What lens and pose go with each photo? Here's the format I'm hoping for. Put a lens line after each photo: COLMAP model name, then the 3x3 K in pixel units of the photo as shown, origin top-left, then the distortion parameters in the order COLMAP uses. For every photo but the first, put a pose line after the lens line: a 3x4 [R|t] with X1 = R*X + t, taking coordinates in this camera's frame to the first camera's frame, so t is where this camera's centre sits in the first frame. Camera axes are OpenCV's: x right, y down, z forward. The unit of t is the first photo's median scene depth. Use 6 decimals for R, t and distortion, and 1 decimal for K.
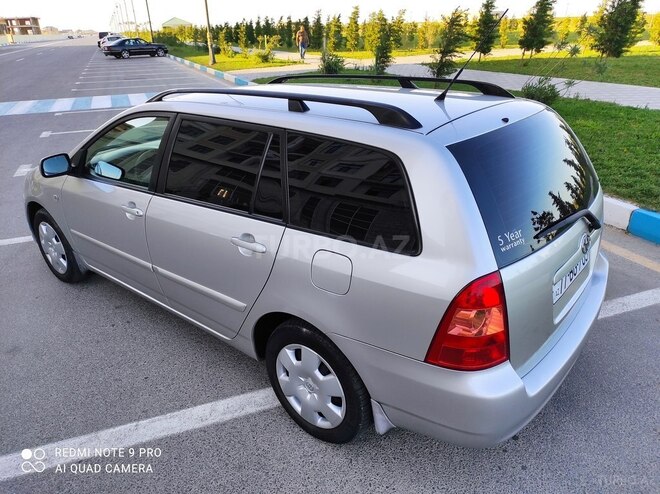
lens RADIAL K [[487.0, 0, 331.5], [0, 487.0, 247.0], [0, 0, 1]] dist [0.043494, -0.045986]
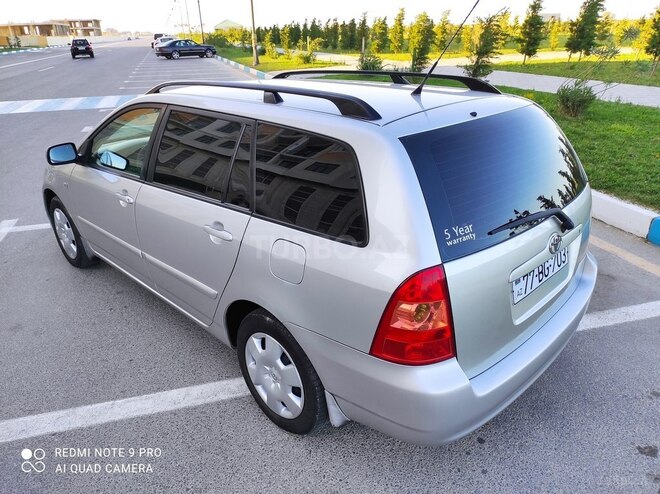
lens RADIAL K [[487.0, 0, 331.5], [0, 487.0, 247.0], [0, 0, 1]] dist [0.043494, -0.045986]
pose [[0.995859, 0.039086, -0.082079, 0.132526], [-0.039430, 0.999219, -0.002572, 0.016195], [0.081914, 0.005797, 0.996623, 0.002841]]
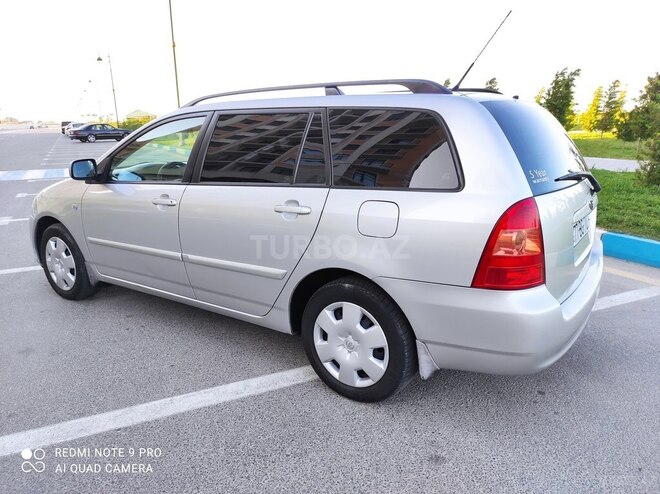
lens RADIAL K [[487.0, 0, 331.5], [0, 487.0, 247.0], [0, 0, 1]] dist [0.043494, -0.045986]
pose [[0.996539, -0.008887, 0.082649, -0.151187], [0.022775, 0.985413, -0.168651, 0.229274], [-0.079945, 0.169950, 0.982205, -0.051398]]
